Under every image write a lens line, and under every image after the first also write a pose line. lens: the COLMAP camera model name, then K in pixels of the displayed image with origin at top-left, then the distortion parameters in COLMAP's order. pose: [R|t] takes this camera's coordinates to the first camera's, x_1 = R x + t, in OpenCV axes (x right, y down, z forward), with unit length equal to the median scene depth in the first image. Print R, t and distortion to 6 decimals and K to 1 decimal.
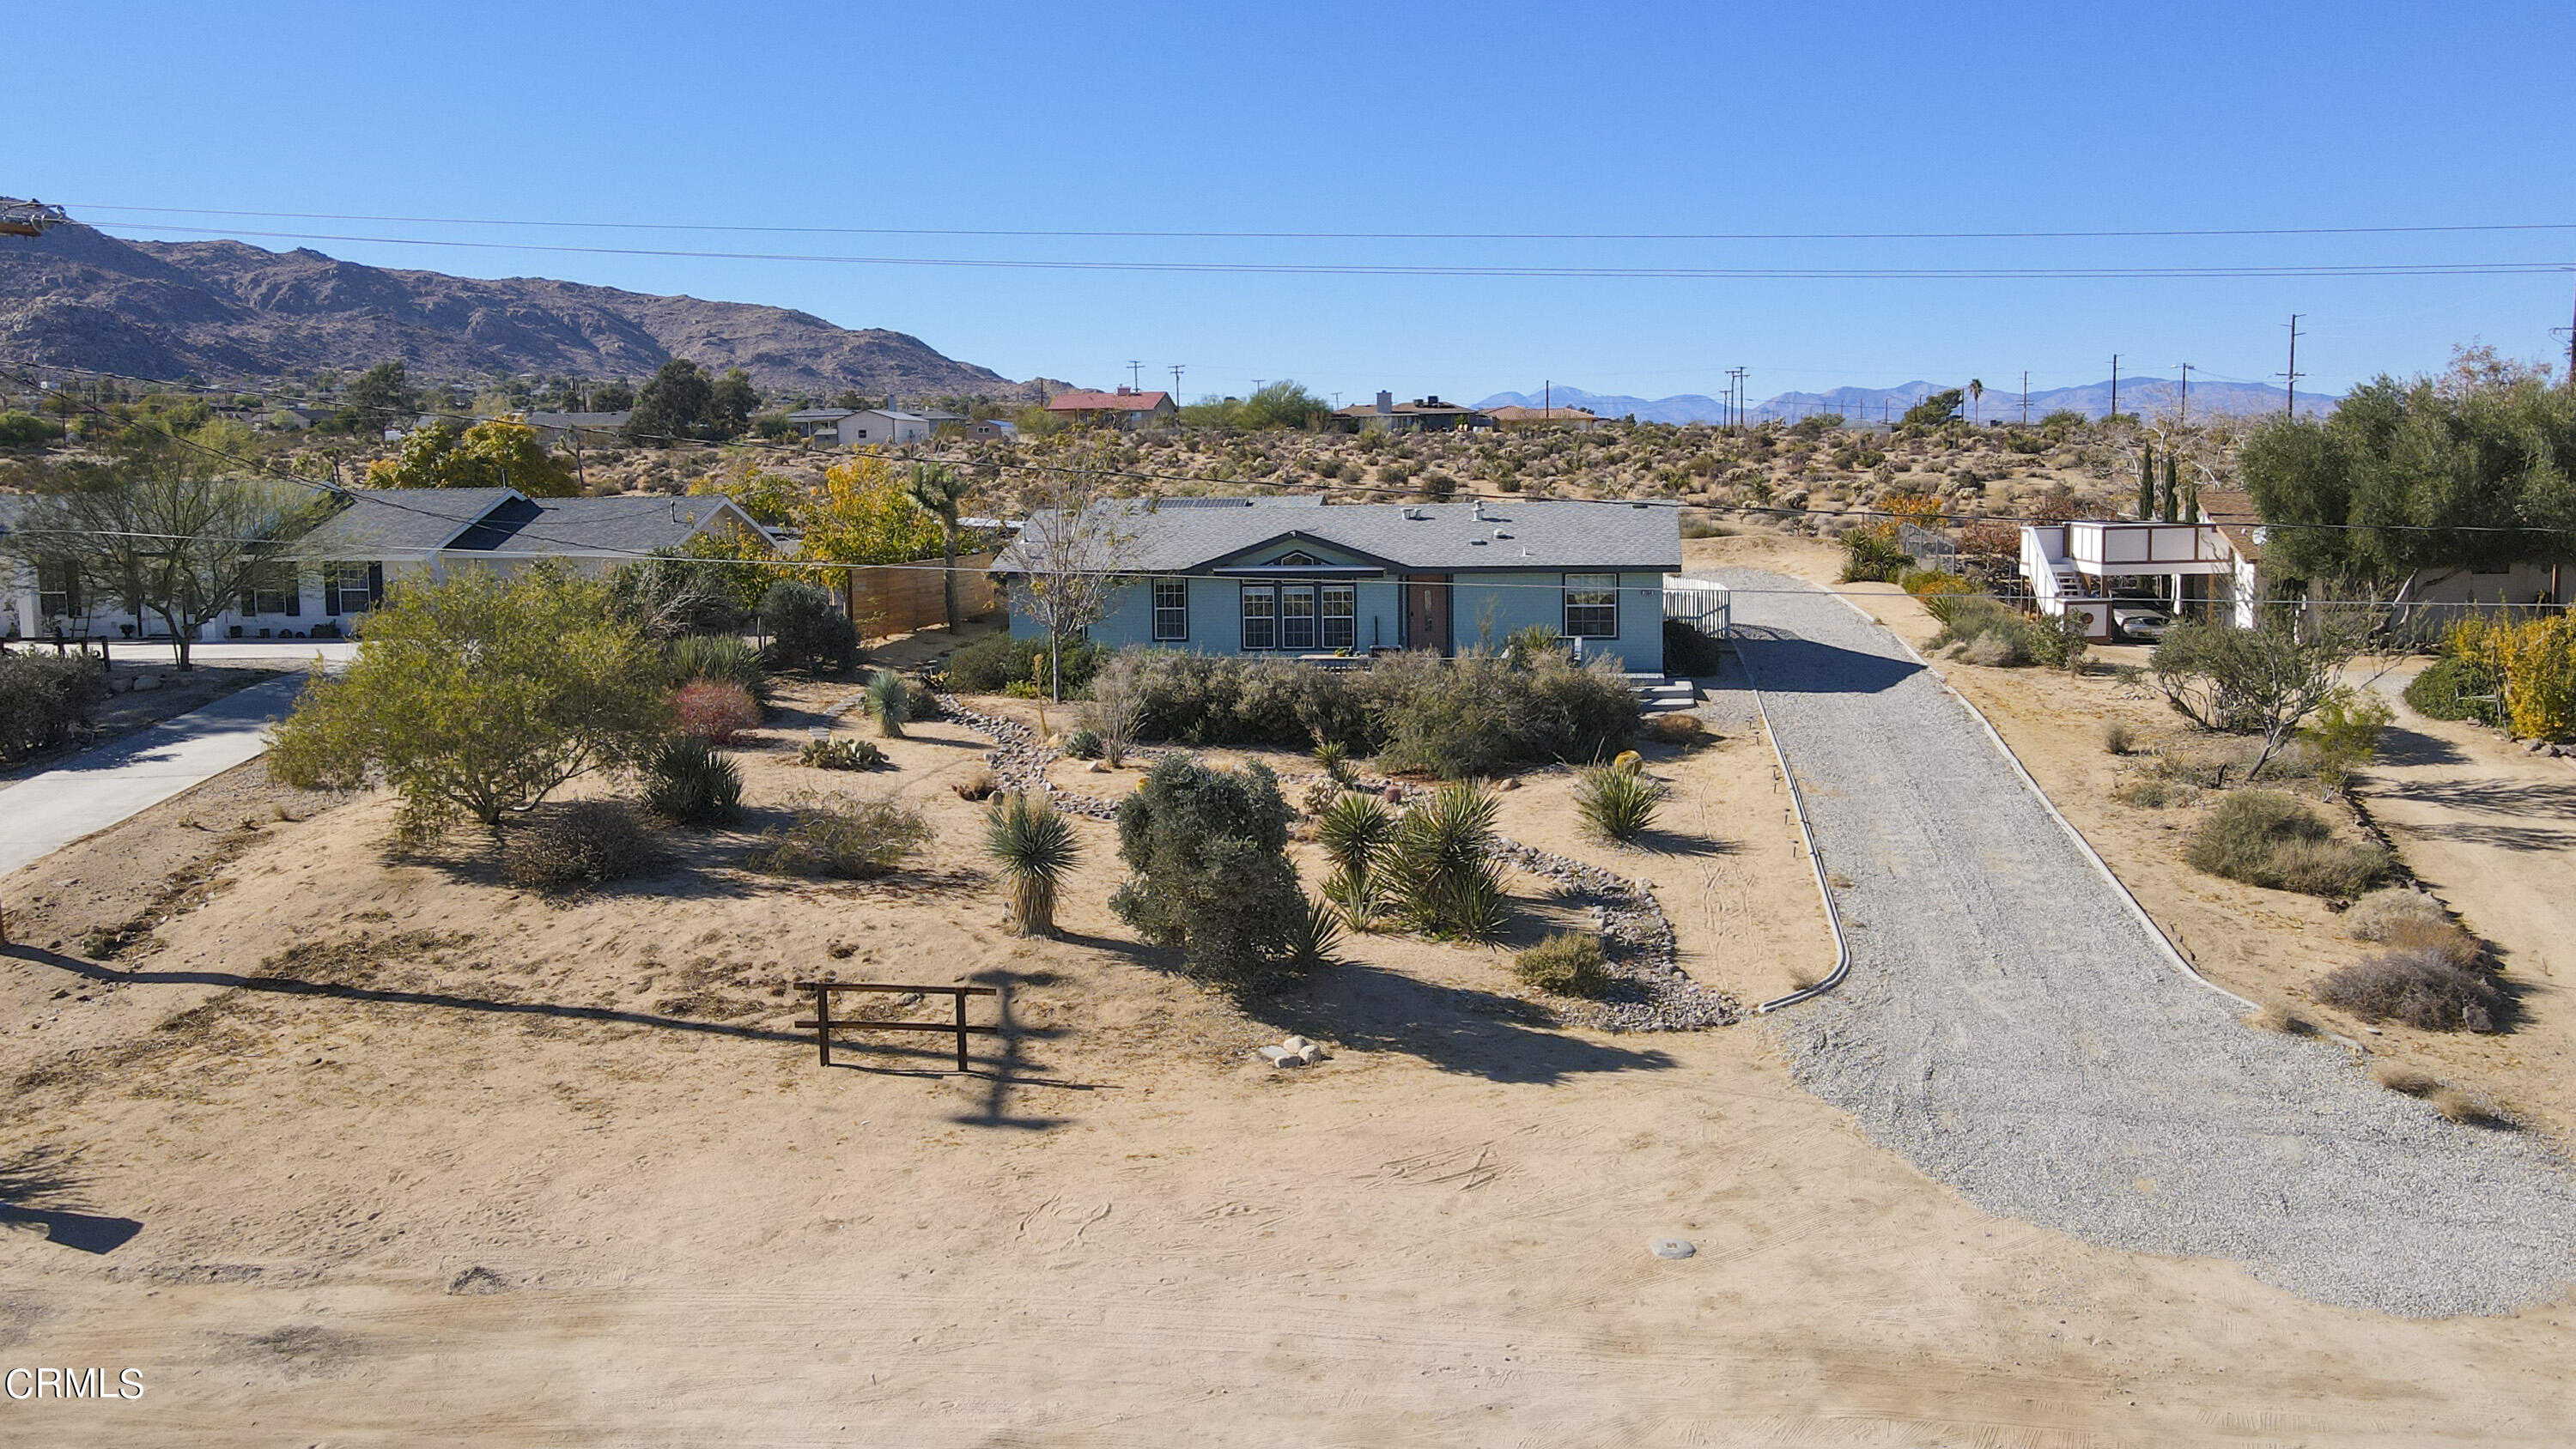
lens RADIAL K [[2000.8, 0, 1298.4], [0, 2000.8, 729.2], [0, 0, 1]] dist [-0.011783, 0.038106]
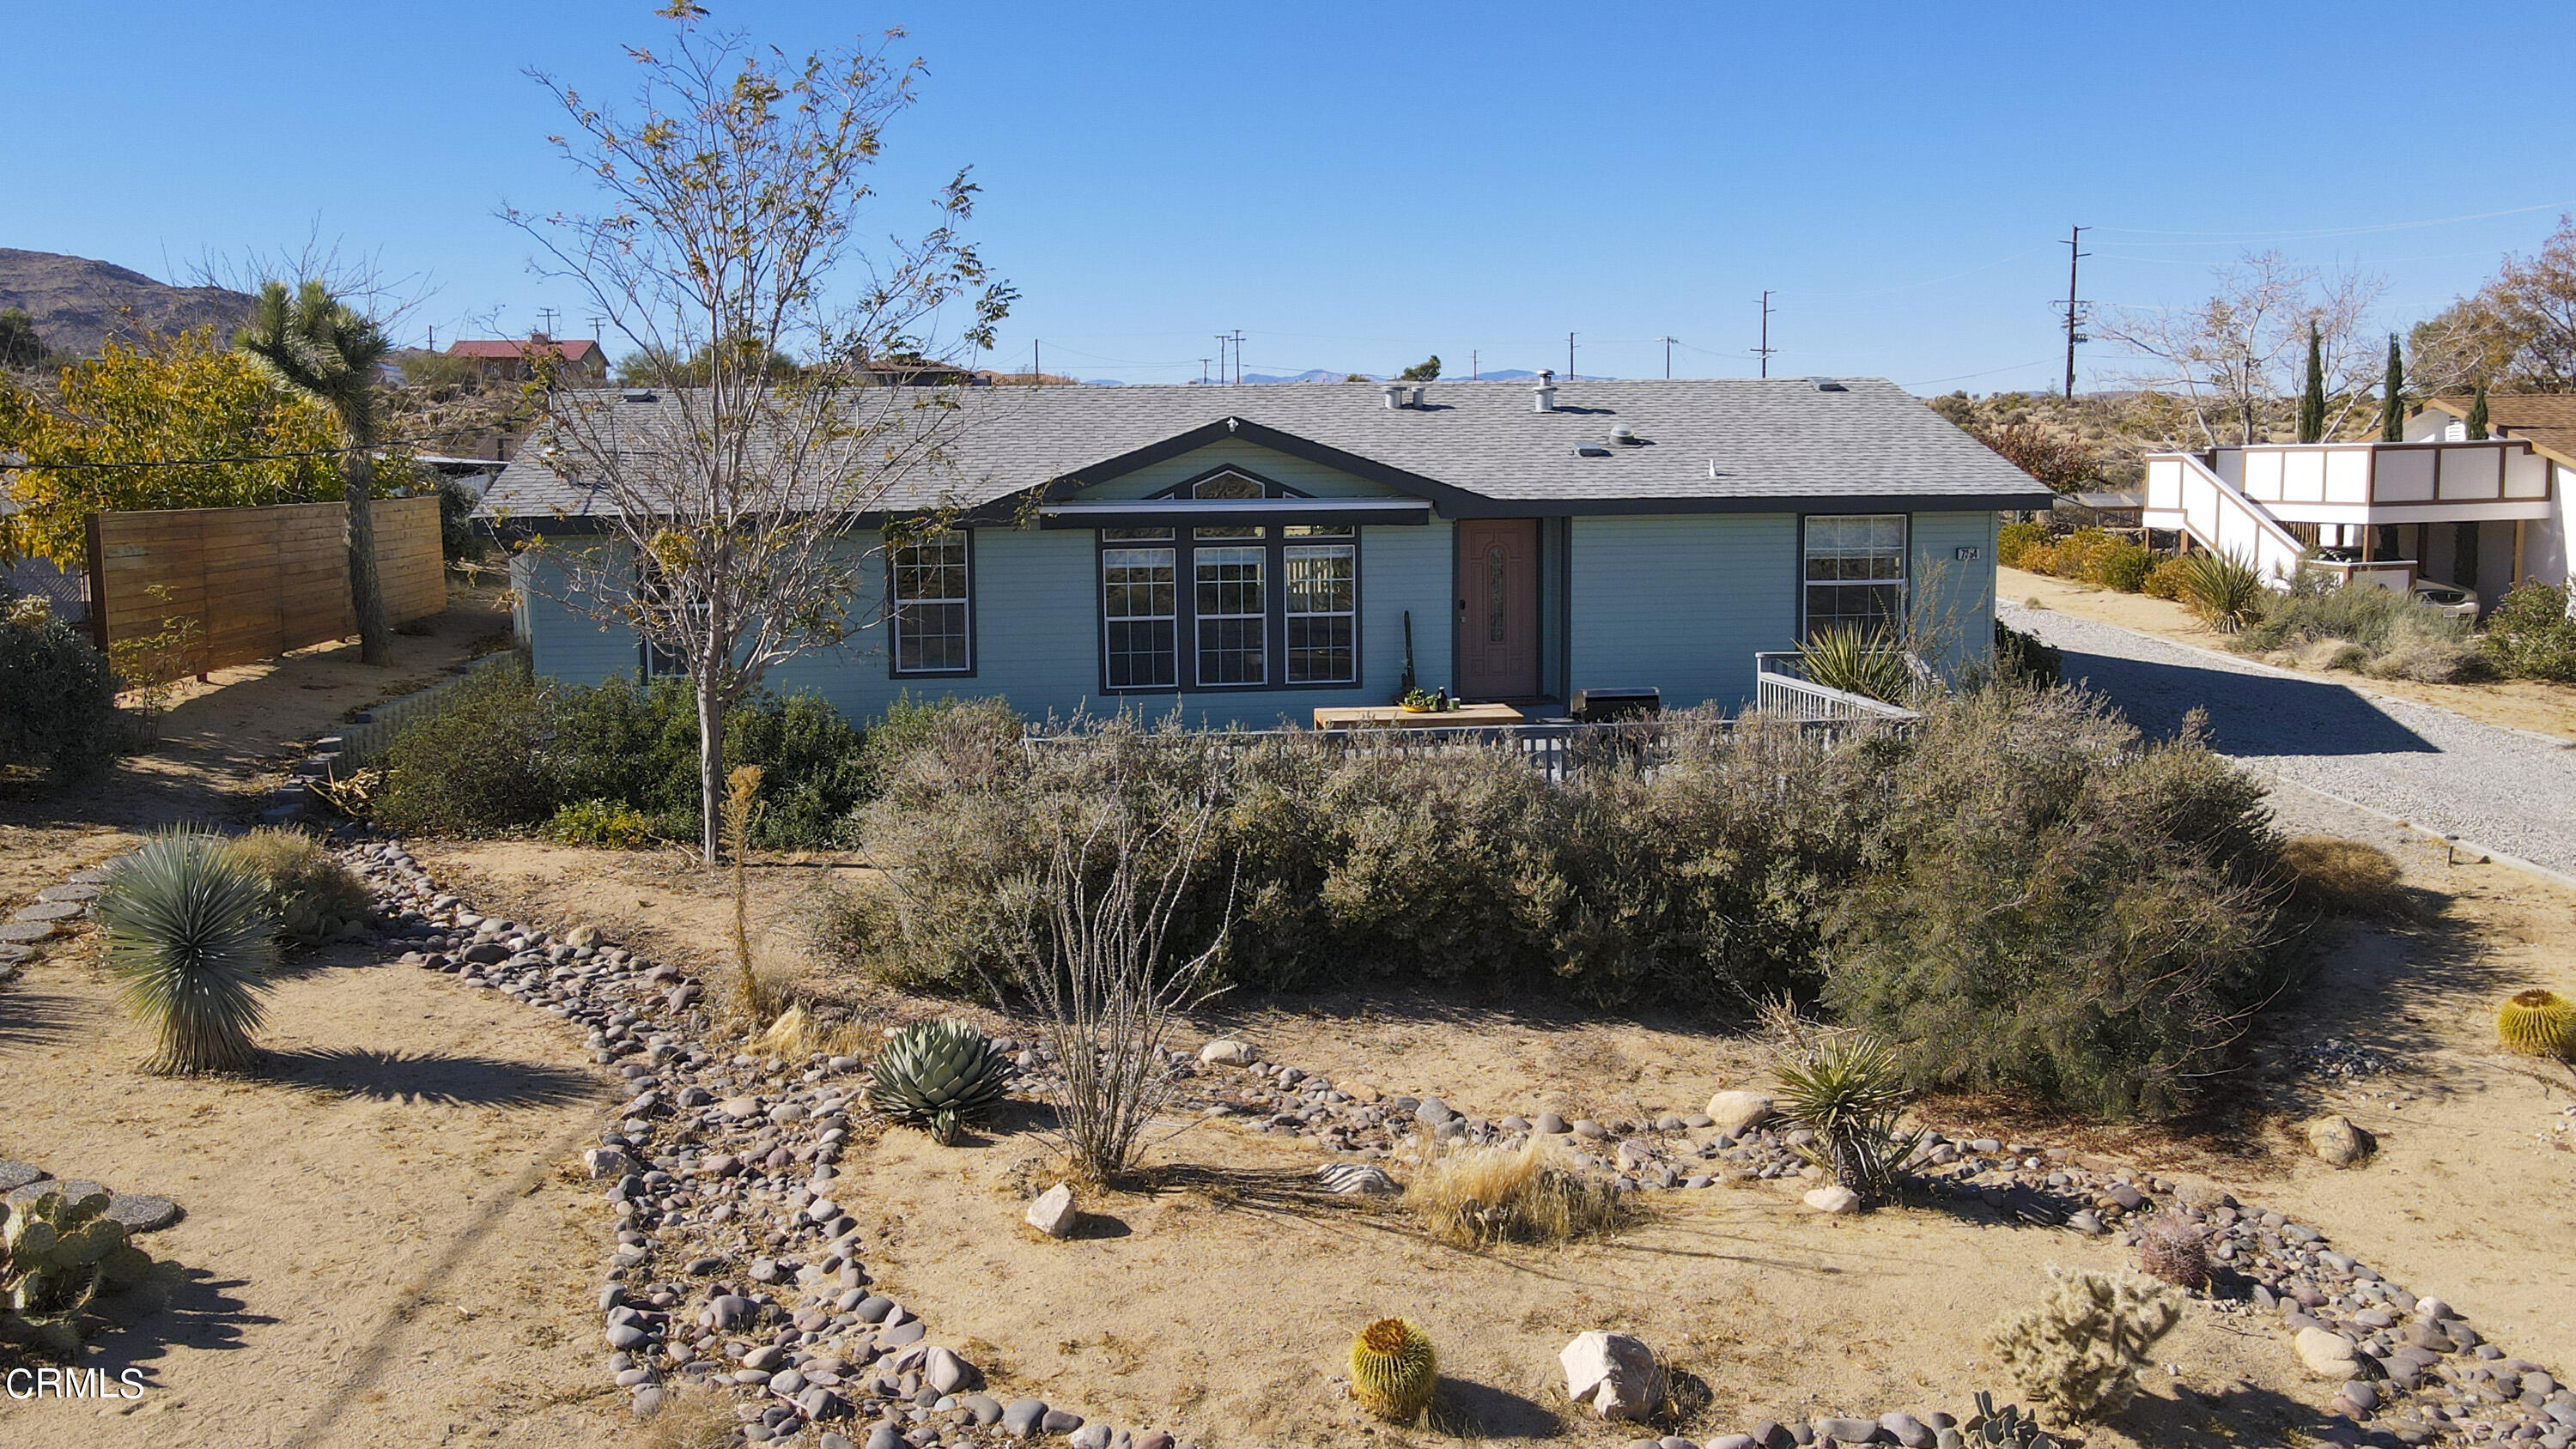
lens RADIAL K [[2000.8, 0, 1296.8], [0, 2000.8, 718.1], [0, 0, 1]] dist [-0.011783, 0.038106]
pose [[0.959548, -0.031712, 0.279752, -0.104658], [0.030811, 0.999496, 0.007621, -0.034275], [-0.279853, 0.001307, 0.960042, 0.537236]]
